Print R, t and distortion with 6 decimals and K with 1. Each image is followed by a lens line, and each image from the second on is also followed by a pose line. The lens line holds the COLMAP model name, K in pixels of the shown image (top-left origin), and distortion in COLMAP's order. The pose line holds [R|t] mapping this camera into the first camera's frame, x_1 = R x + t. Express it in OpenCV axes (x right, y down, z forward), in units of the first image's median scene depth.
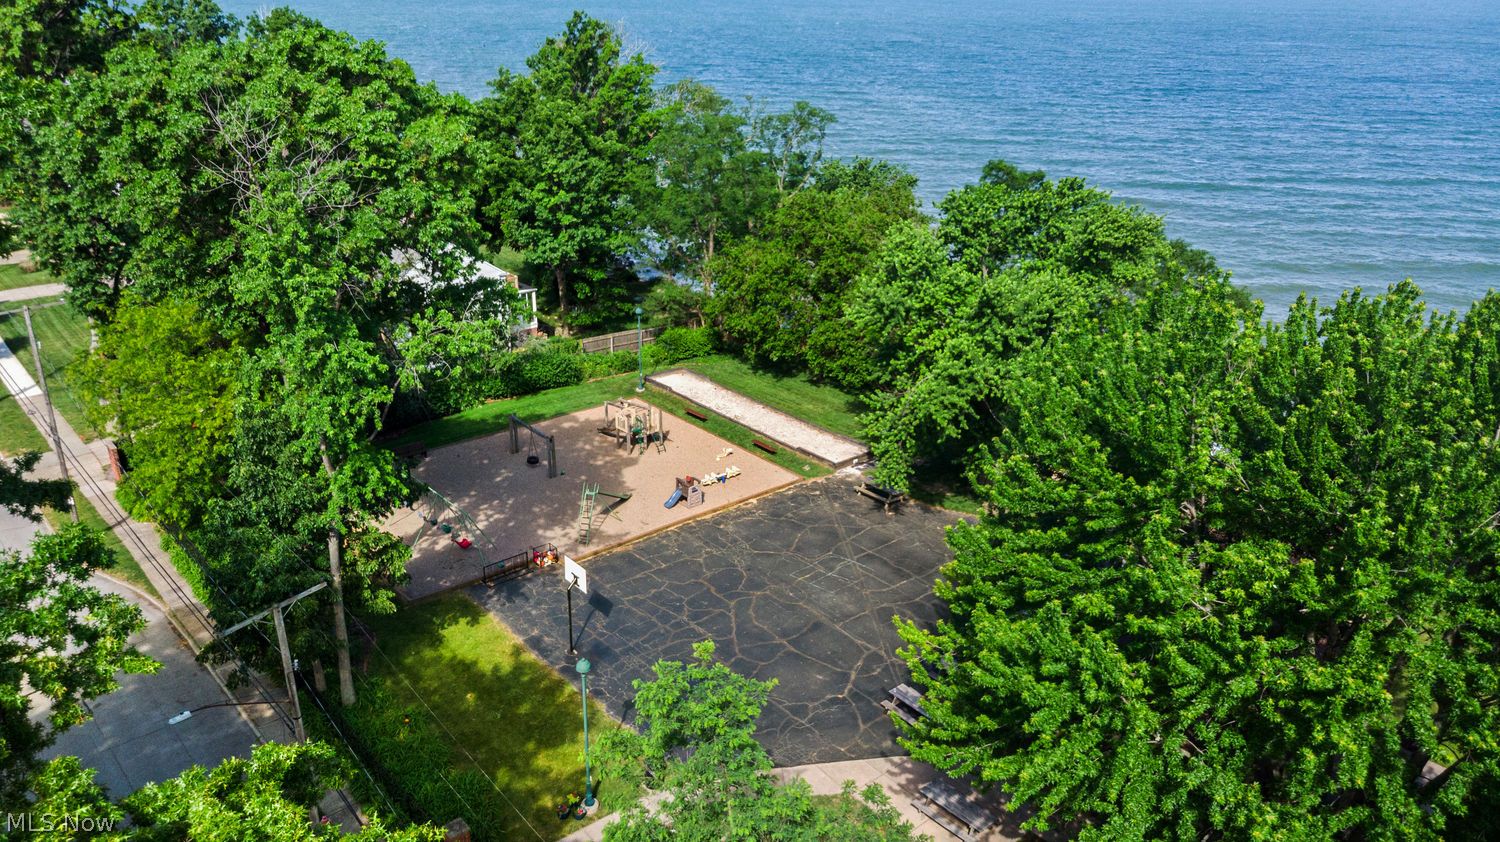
lens RADIAL K [[1093.5, 0, 747.6], [0, 1093.5, 423.2], [0, 0, 1]] dist [0.056870, -0.000912]
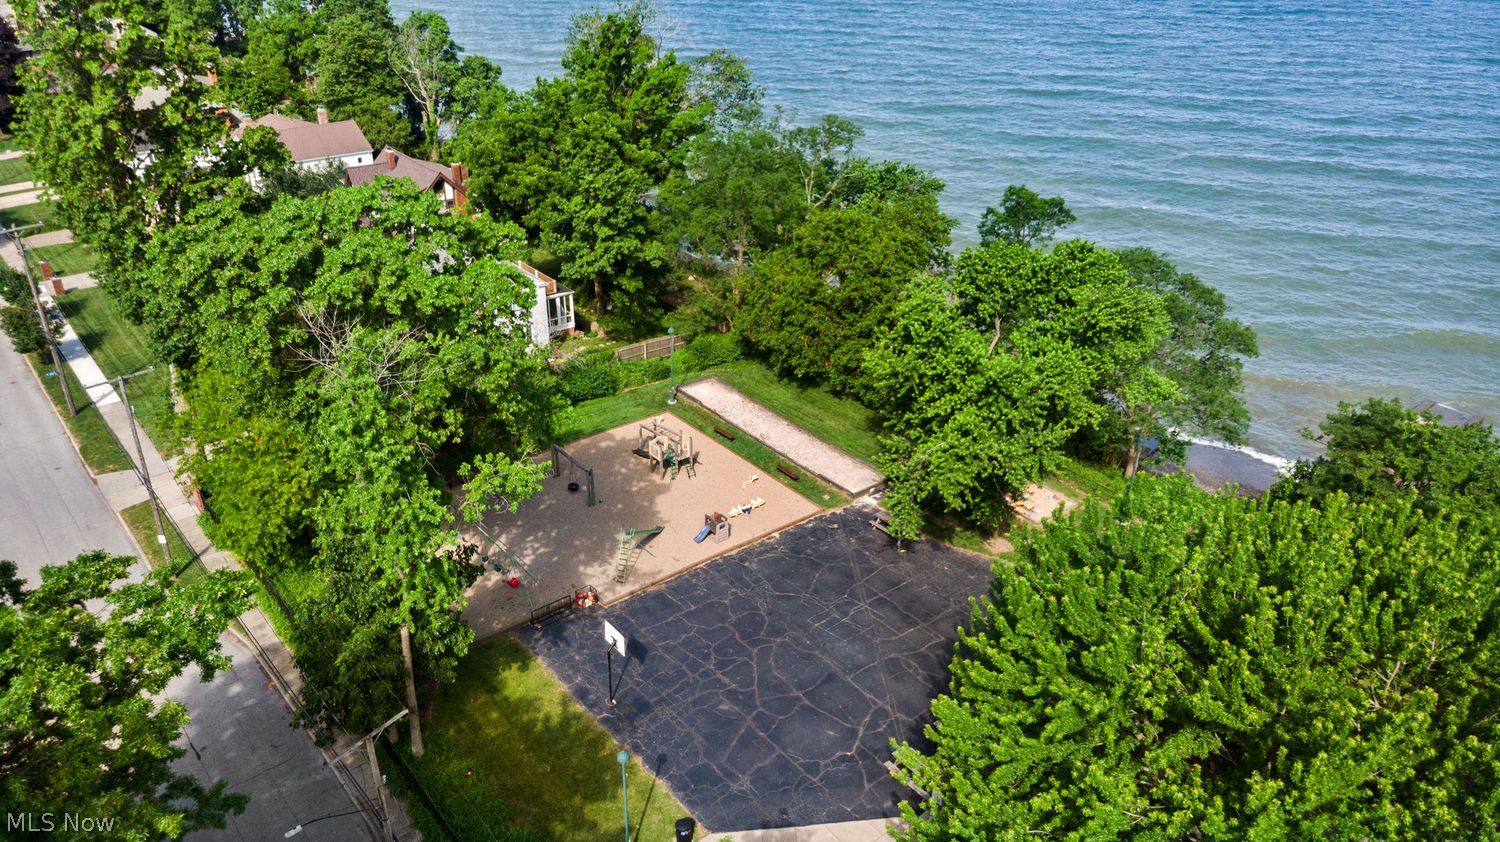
lens RADIAL K [[1093.5, 0, 751.5], [0, 1093.5, 417.9], [0, 0, 1]] dist [0.056870, -0.000912]
pose [[0.999631, 0.013046, -0.023828, 0.005221], [-0.010636, 0.995070, 0.098606, -0.155615], [0.024997, -0.098317, 0.994841, -0.071221]]
